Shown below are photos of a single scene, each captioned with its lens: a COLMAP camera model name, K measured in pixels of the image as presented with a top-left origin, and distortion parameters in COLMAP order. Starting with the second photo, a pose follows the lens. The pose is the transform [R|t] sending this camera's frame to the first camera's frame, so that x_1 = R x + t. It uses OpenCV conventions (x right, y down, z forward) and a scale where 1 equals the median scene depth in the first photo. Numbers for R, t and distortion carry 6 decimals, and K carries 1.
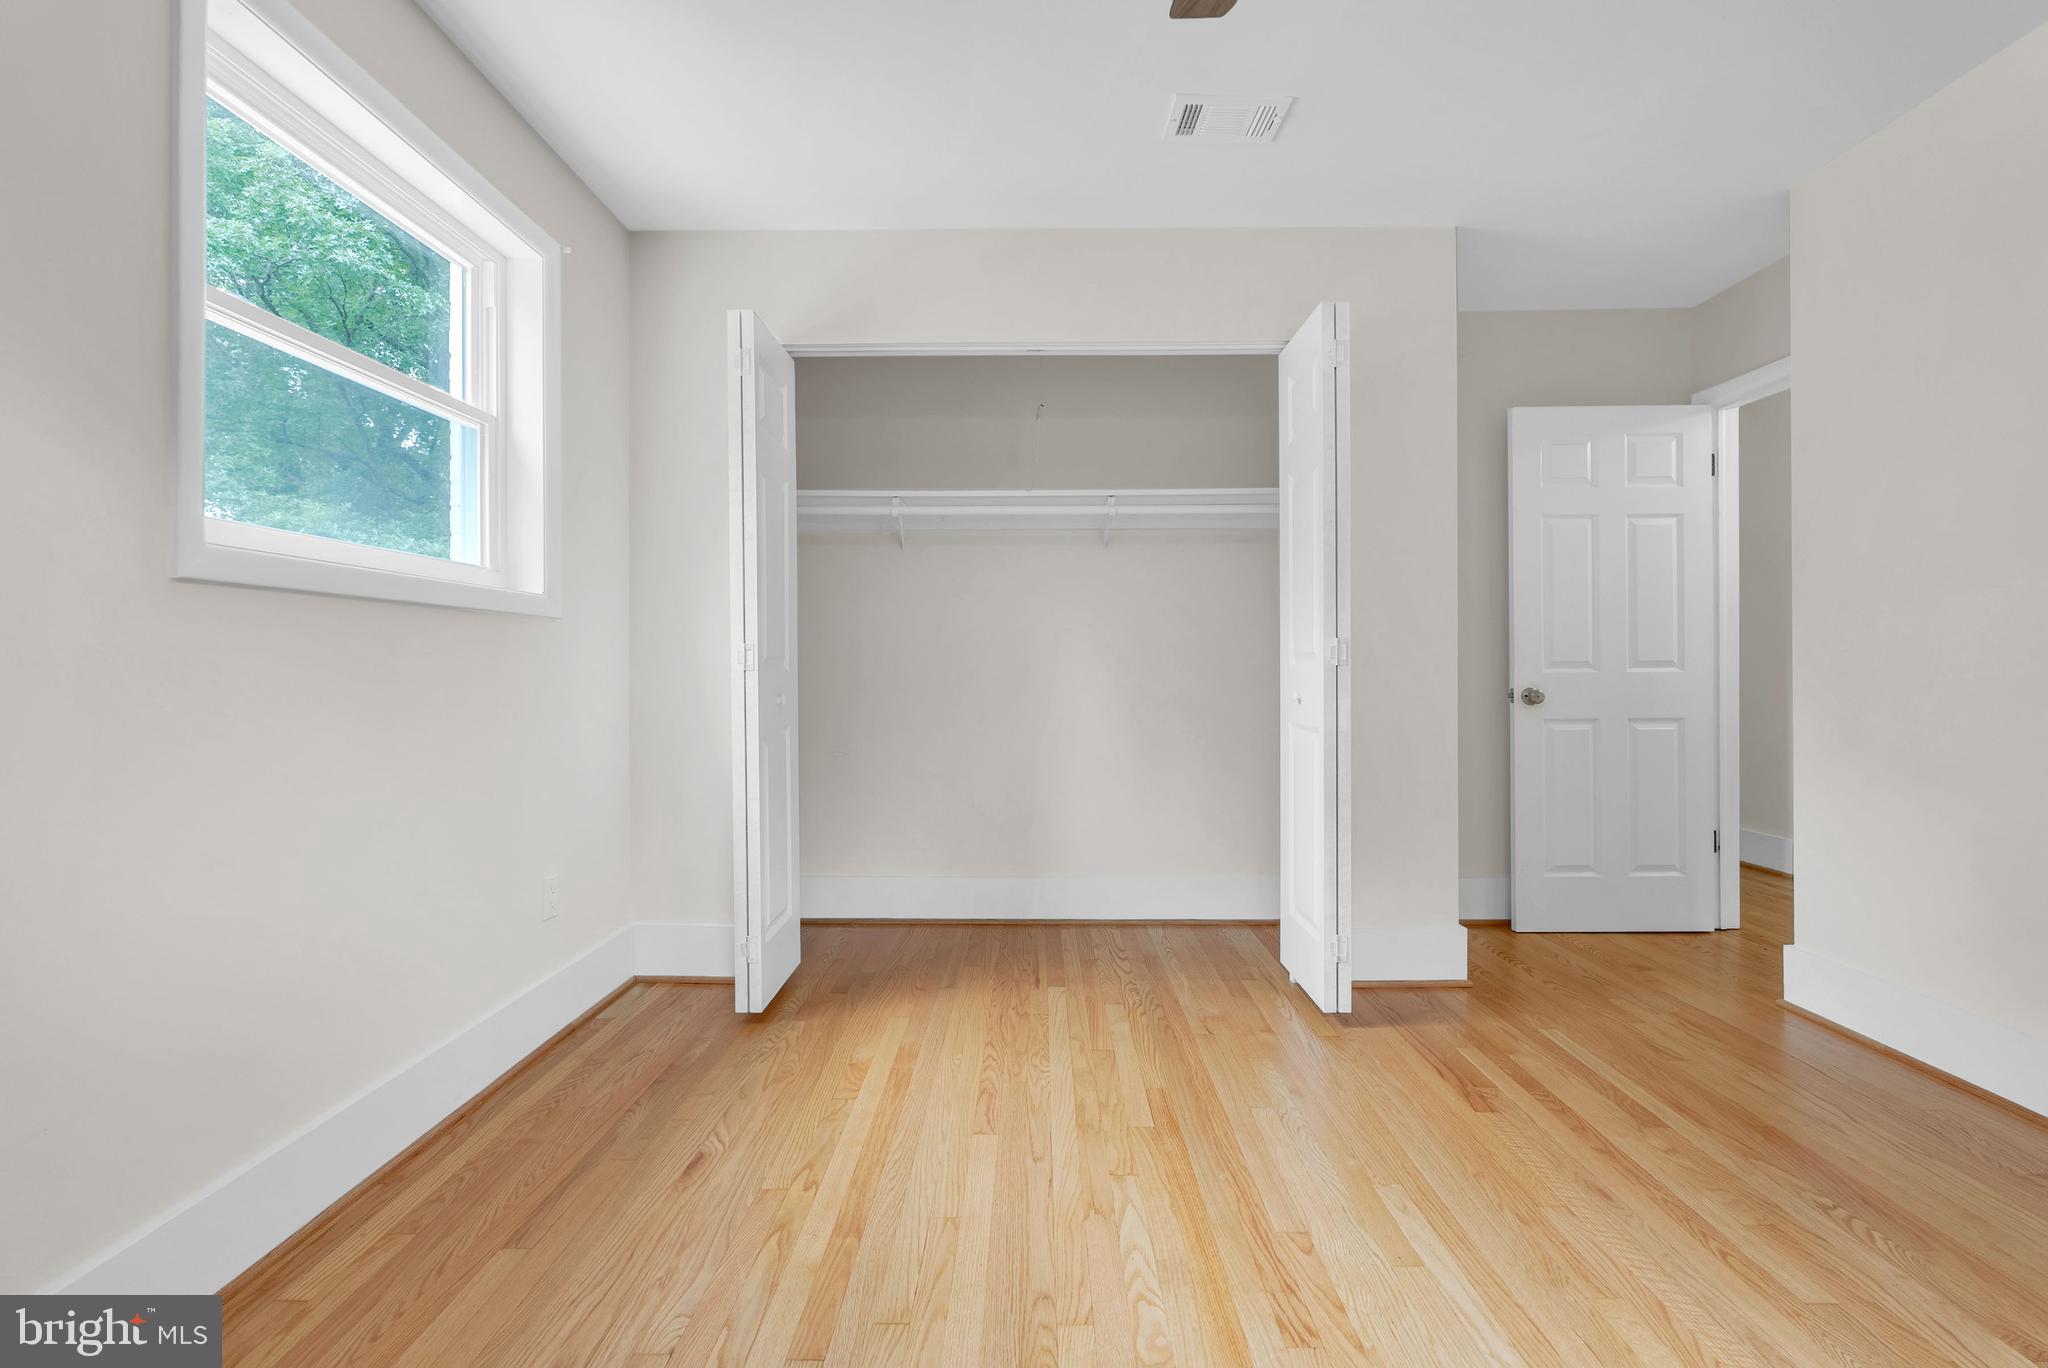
lens RADIAL K [[917.5, 0, 1021.9], [0, 917.5, 678.1], [0, 0, 1]] dist [-0.004142, -0.000027]
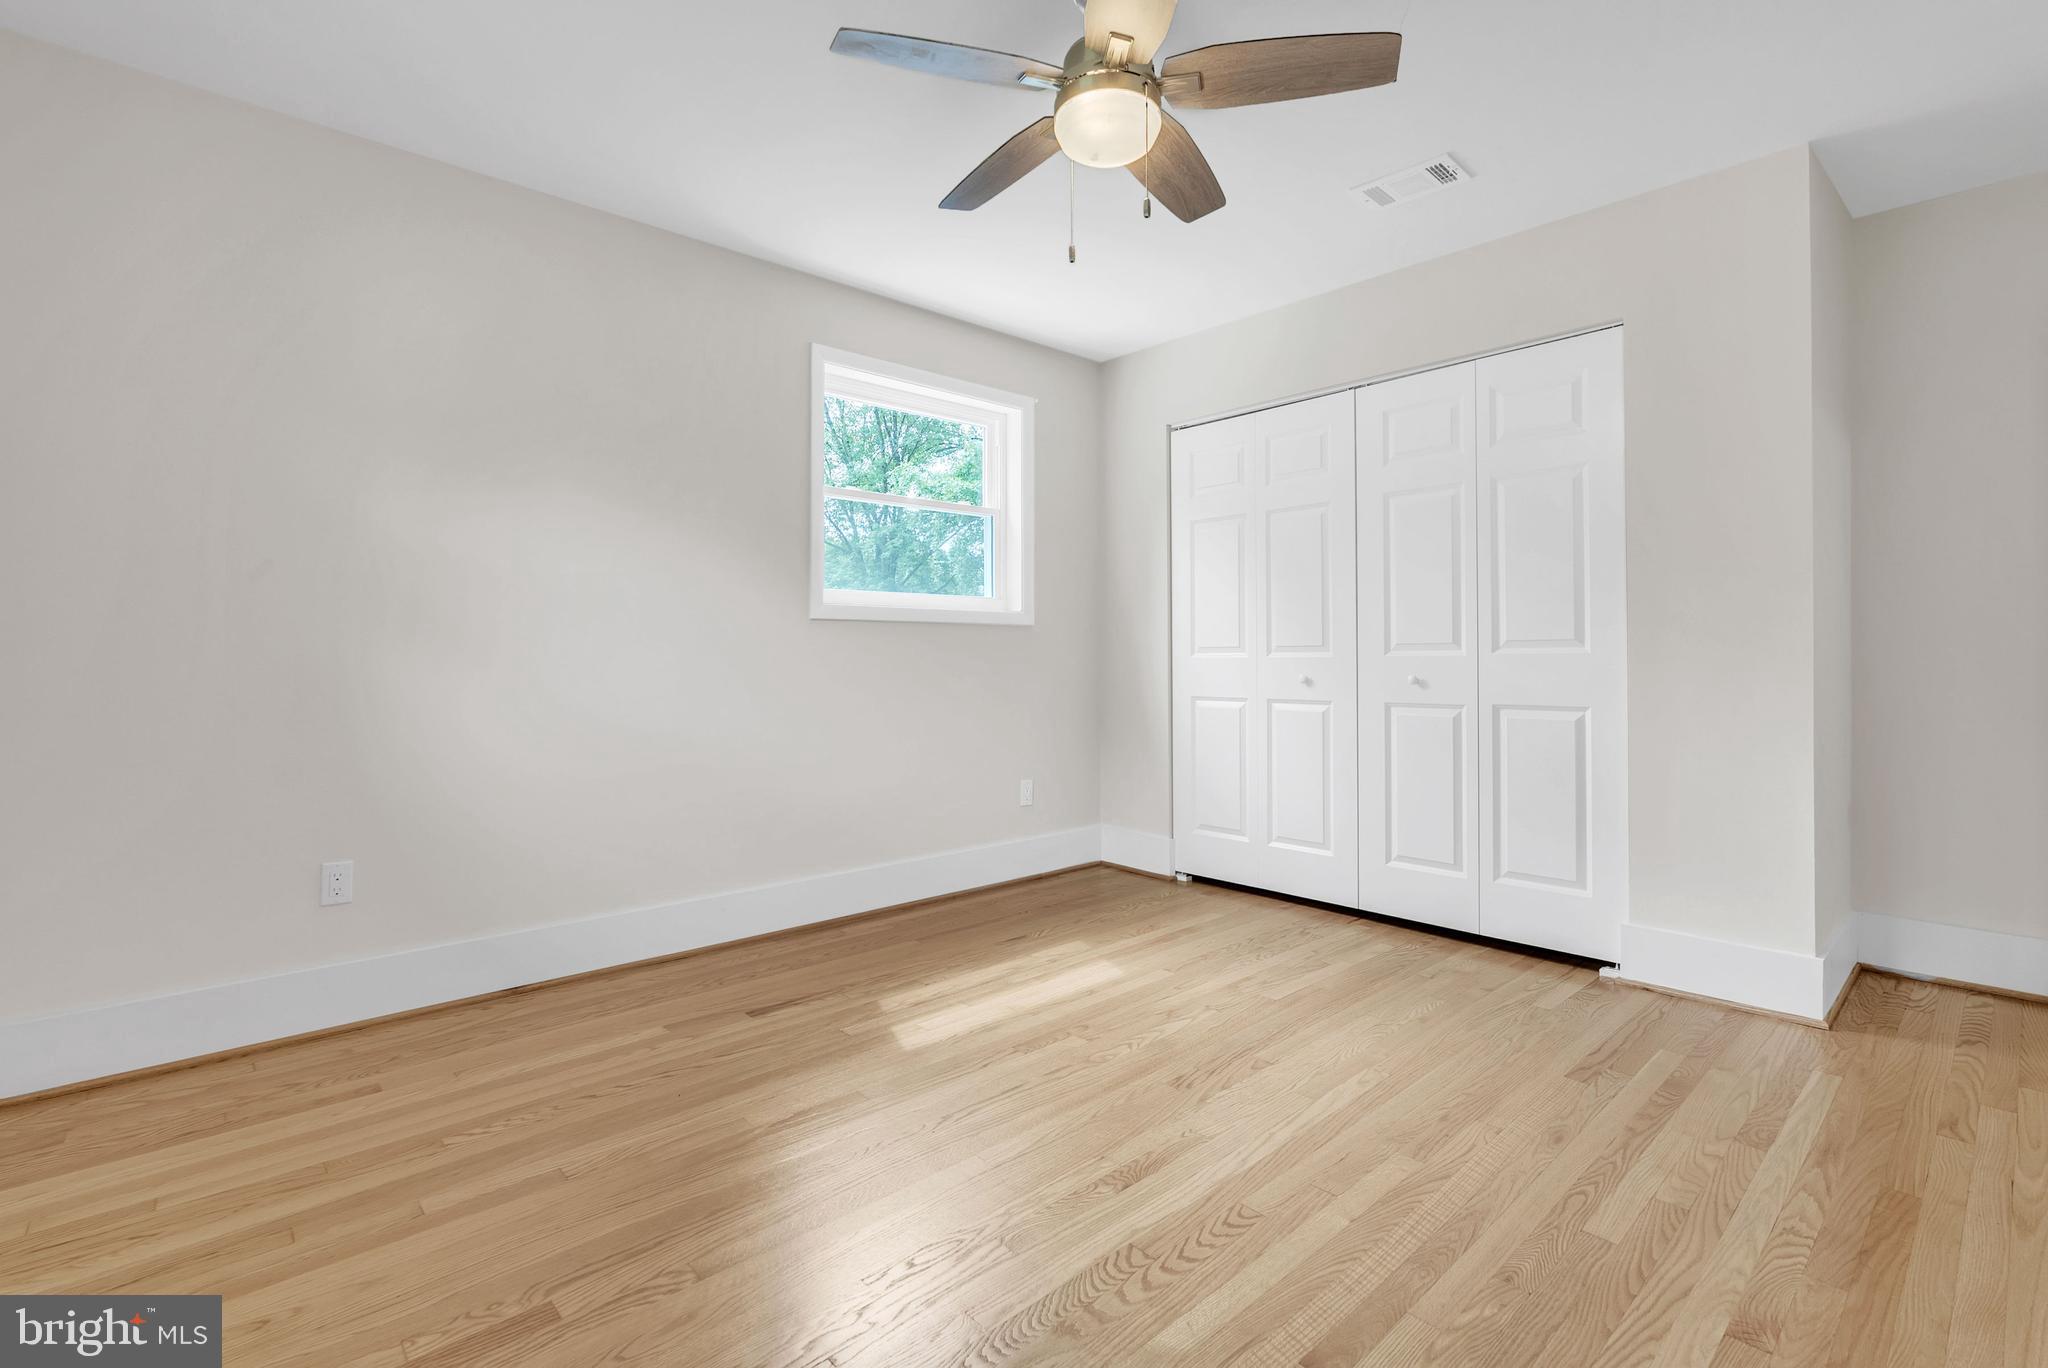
lens RADIAL K [[917.5, 0, 1021.9], [0, 917.5, 678.1], [0, 0, 1]] dist [-0.004142, -0.000027]
pose [[0.684206, 0.017121, -0.729087, 0.832224], [-0.006275, 0.999826, 0.017590, -0.000039], [0.729261, -0.007460, 0.684195, -0.174205]]
